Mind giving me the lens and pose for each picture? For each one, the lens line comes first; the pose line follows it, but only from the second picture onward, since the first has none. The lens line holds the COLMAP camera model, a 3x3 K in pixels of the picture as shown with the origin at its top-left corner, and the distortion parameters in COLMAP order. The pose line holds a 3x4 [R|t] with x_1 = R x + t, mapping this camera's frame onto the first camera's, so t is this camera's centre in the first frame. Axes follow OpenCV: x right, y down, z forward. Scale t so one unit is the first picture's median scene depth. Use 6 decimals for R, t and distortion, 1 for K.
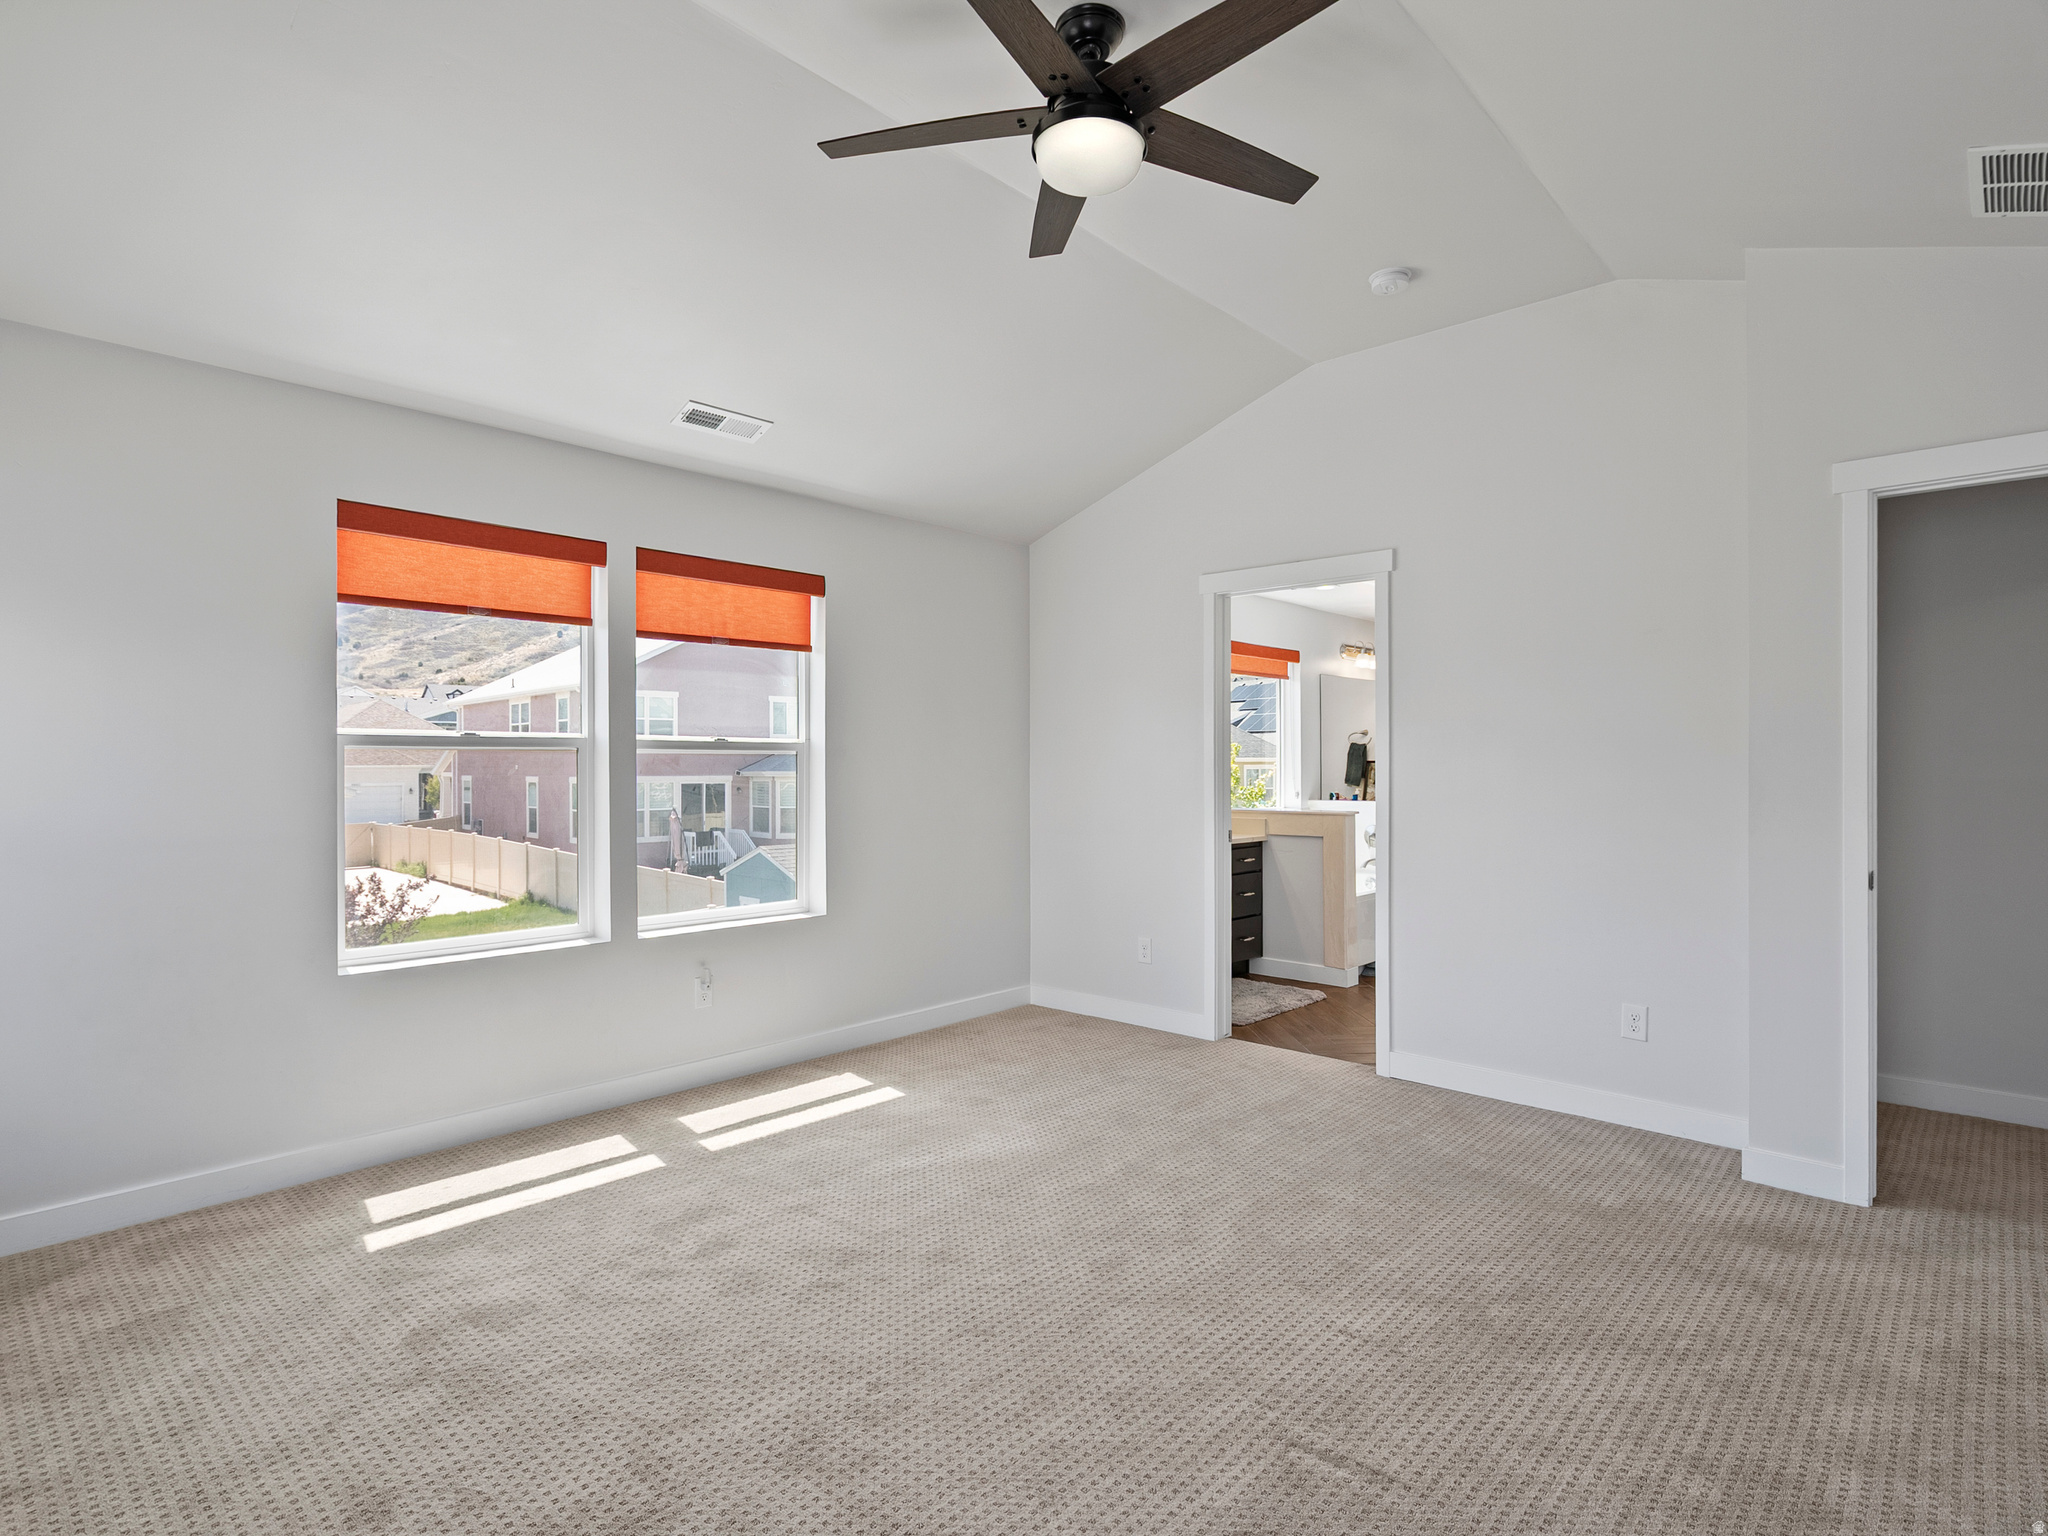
lens RADIAL K [[1038.2, 0, 1027.4], [0, 1038.2, 768.7], [0, 0, 1]] dist [-0.011722, 0.006912]
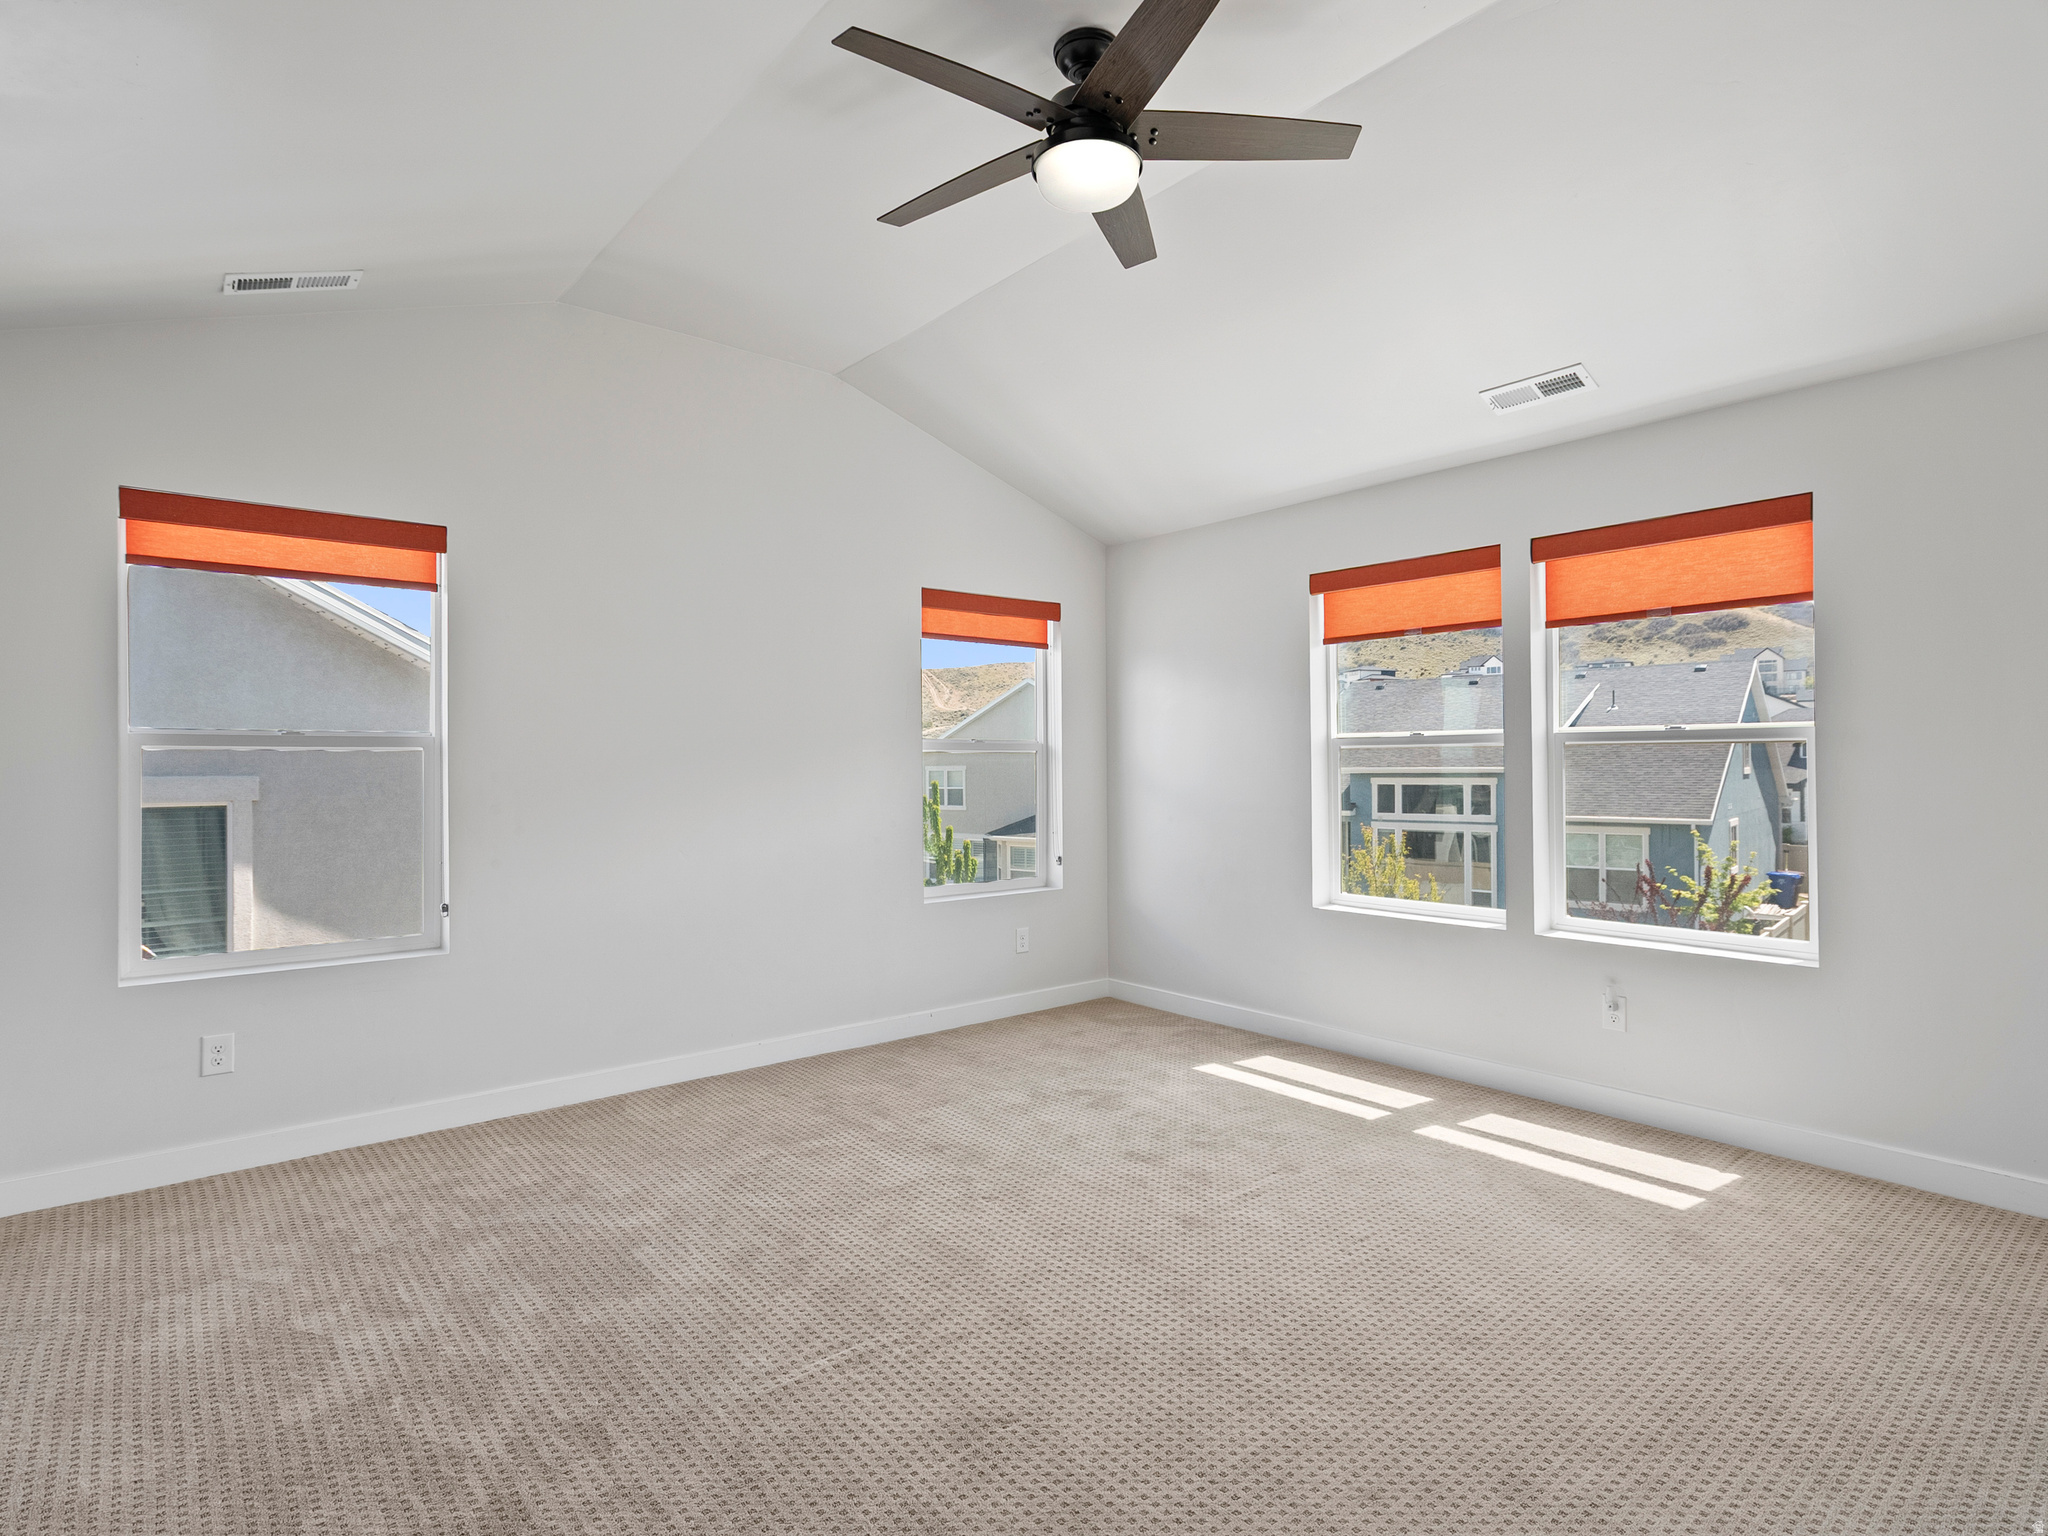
lens RADIAL K [[1038.2, 0, 1030.3], [0, 1038.2, 764.7], [0, 0, 1]] dist [-0.011722, 0.006912]
pose [[-0.100844, 0.000655, -0.994902, 0.648793], [0.000294, 1.000000, 0.000628, 0.001368], [0.994902, -0.000229, -0.100844, 0.614774]]
